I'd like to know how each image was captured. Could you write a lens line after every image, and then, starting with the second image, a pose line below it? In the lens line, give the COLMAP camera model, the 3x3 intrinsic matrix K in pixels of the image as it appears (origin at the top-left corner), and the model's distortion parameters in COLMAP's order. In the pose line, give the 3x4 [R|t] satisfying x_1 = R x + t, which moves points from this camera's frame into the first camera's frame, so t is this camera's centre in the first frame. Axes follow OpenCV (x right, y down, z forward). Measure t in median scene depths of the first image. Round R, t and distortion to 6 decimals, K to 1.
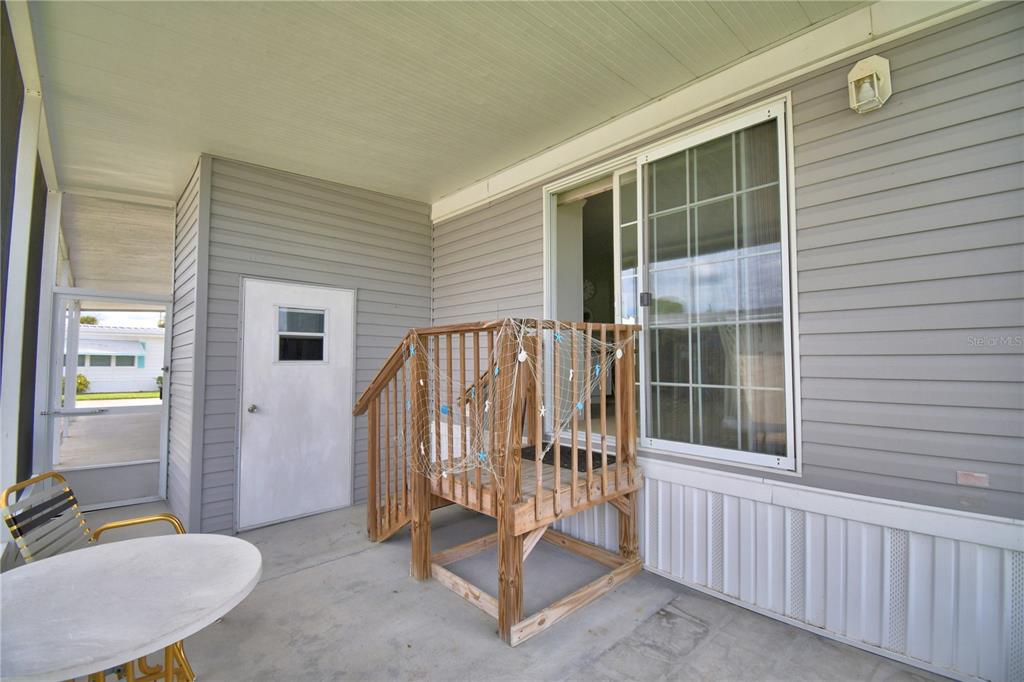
lens RADIAL K [[450.4, 0, 507.3], [0, 450.4, 341.6], [0, 0, 1]] dist [0.003563, -0.017288]
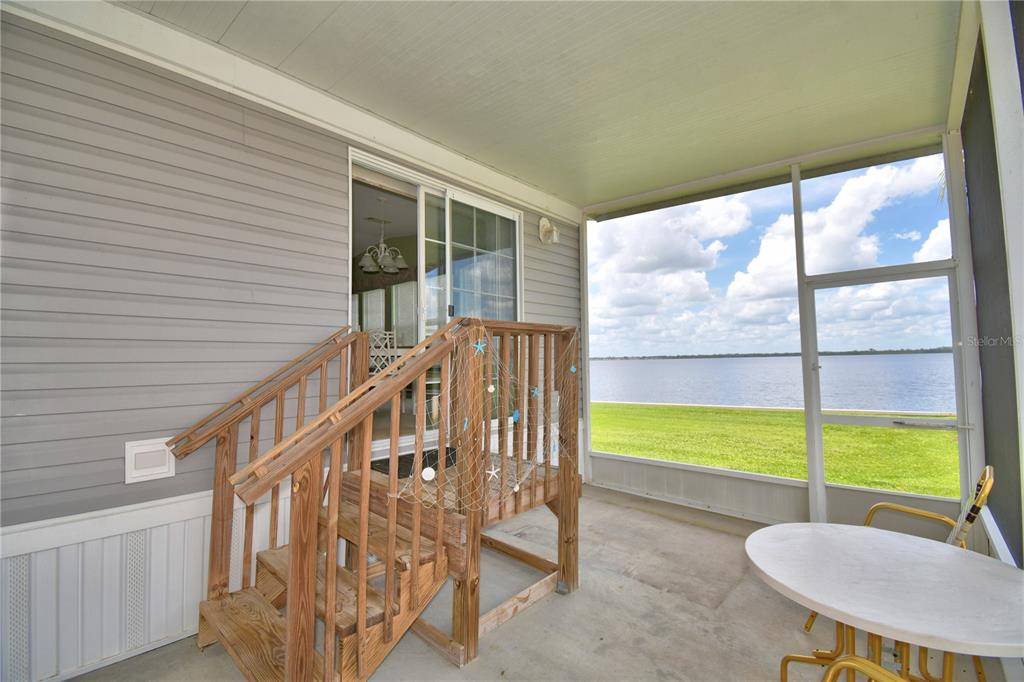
lens RADIAL K [[450.4, 0, 507.6], [0, 450.4, 339.8], [0, 0, 1]] dist [0.003563, -0.017288]
pose [[-0.103694, 0.049080, 0.993398, -0.907145], [-0.030596, 0.998152, -0.052509, 0.042237], [-0.994139, -0.035839, -0.102000, 0.976457]]
